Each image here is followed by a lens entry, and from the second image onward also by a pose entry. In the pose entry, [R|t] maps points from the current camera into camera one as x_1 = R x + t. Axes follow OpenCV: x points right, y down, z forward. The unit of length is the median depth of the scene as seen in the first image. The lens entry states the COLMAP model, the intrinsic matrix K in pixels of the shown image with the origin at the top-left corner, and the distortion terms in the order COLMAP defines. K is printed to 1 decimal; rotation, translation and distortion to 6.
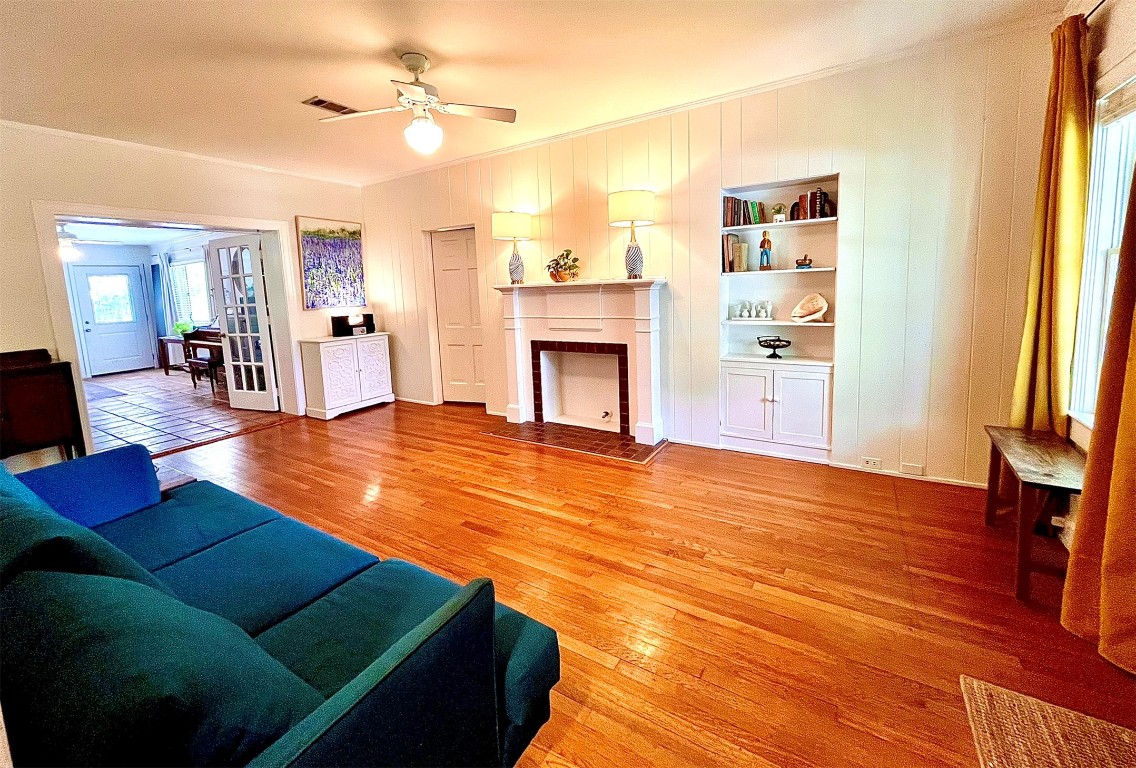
lens RADIAL K [[466.2, 0, 567.7], [0, 466.2, 339.7], [0, 0, 1]] dist [0.002917, 0.000161]
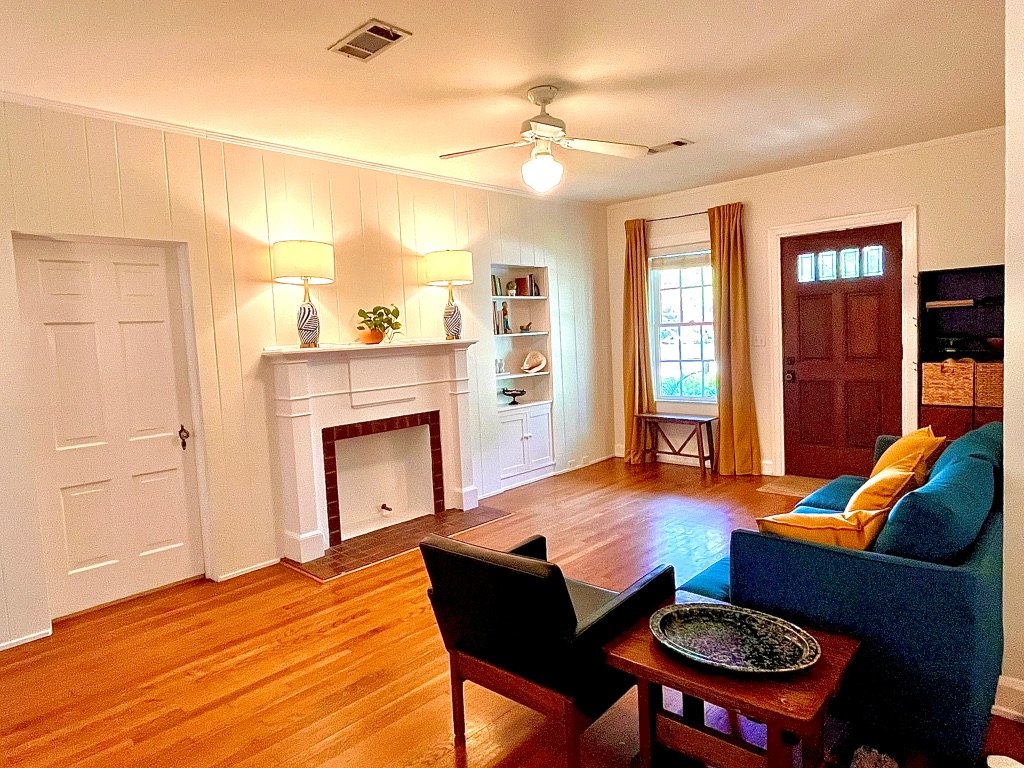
lens RADIAL K [[634.0, 0, 511.5], [0, 634.0, 380.0], [0, 0, 1]] dist [0.003797, 0.000659]
pose [[0.187177, -0.042752, 0.981395, -1.131960], [0.163598, 0.986457, 0.011770, -0.043258], [-0.968607, 0.158351, 0.191636, 0.644418]]
